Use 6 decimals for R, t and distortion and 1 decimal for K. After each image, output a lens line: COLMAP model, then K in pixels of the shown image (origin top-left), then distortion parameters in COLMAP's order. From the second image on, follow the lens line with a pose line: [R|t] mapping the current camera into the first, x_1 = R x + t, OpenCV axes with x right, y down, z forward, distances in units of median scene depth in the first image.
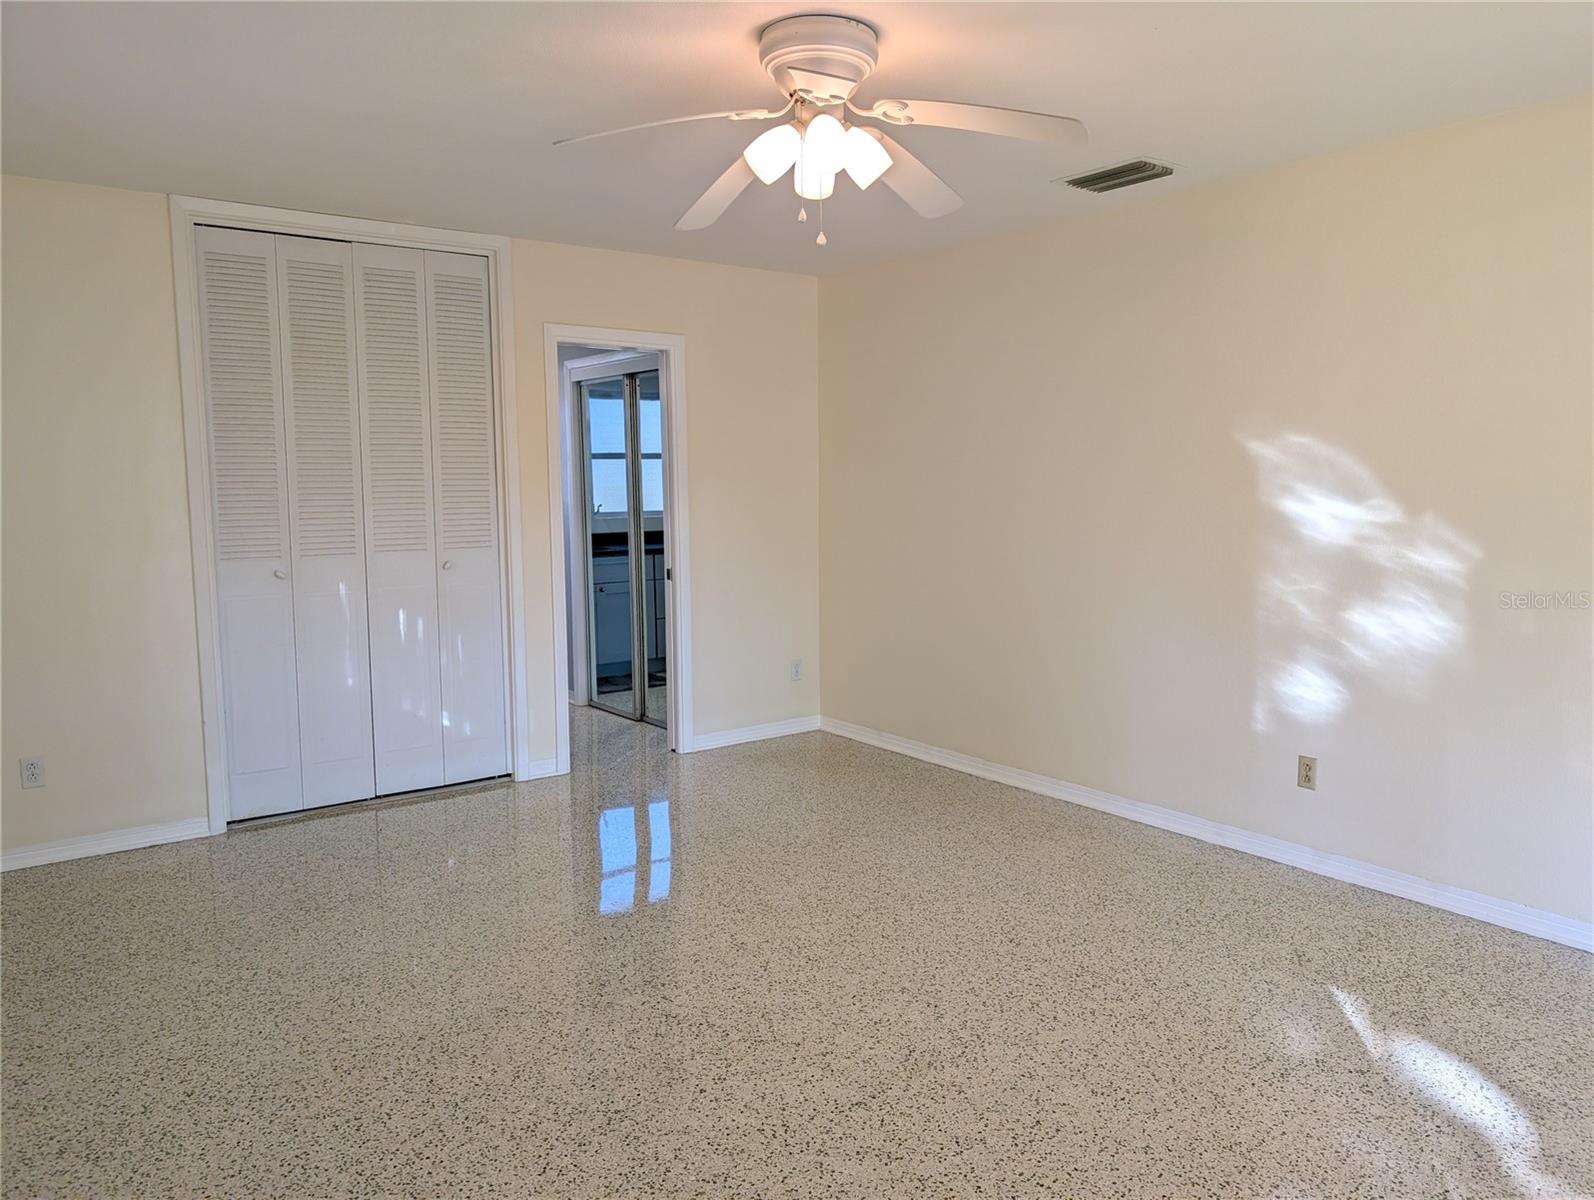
lens RADIAL K [[1137.3, 0, 798.4], [0, 1137.3, 599.2], [0, 0, 1]] dist [0.024967, -0.026622]
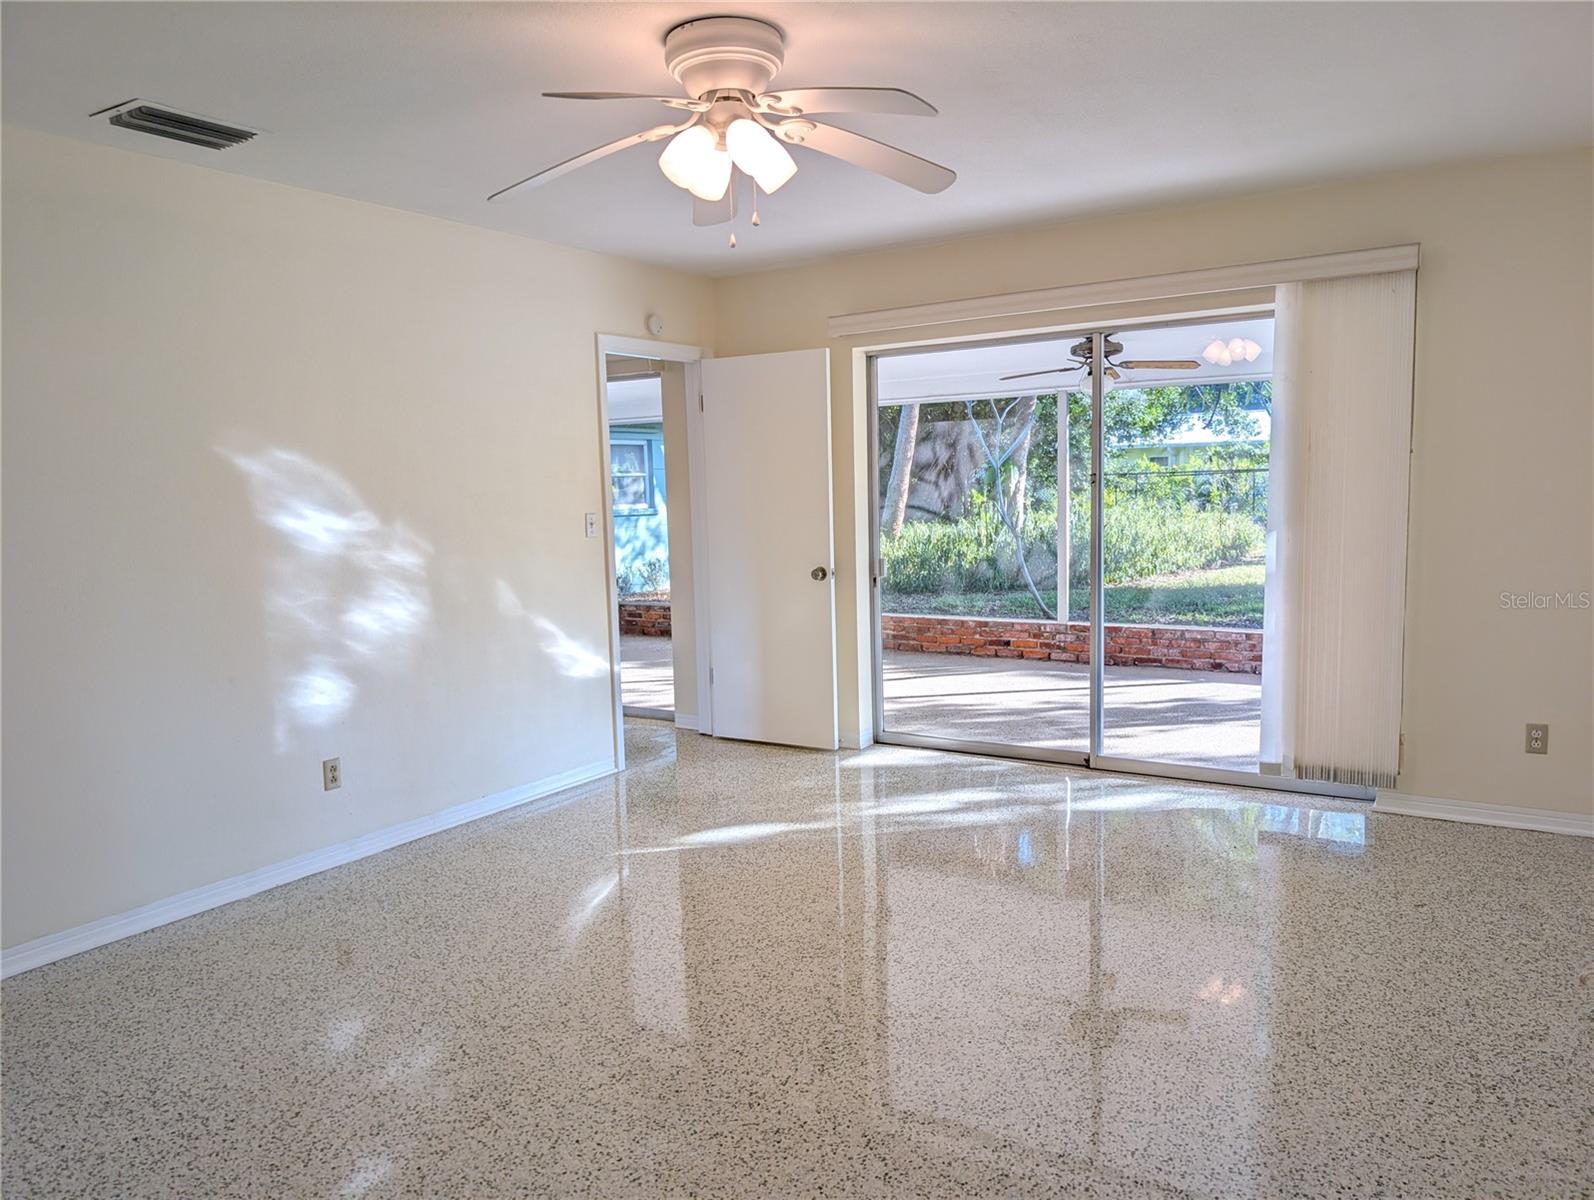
lens RADIAL K [[1146.4, 0, 793.6], [0, 1146.4, 607.3], [0, 0, 1]] dist [0.014073, -0.010730]
pose [[-0.347925, -0.083574, 0.933790, -0.709649], [0.133639, 0.981427, 0.137631, -0.091691], [-0.927949, 0.172676, -0.330294, 0.974379]]
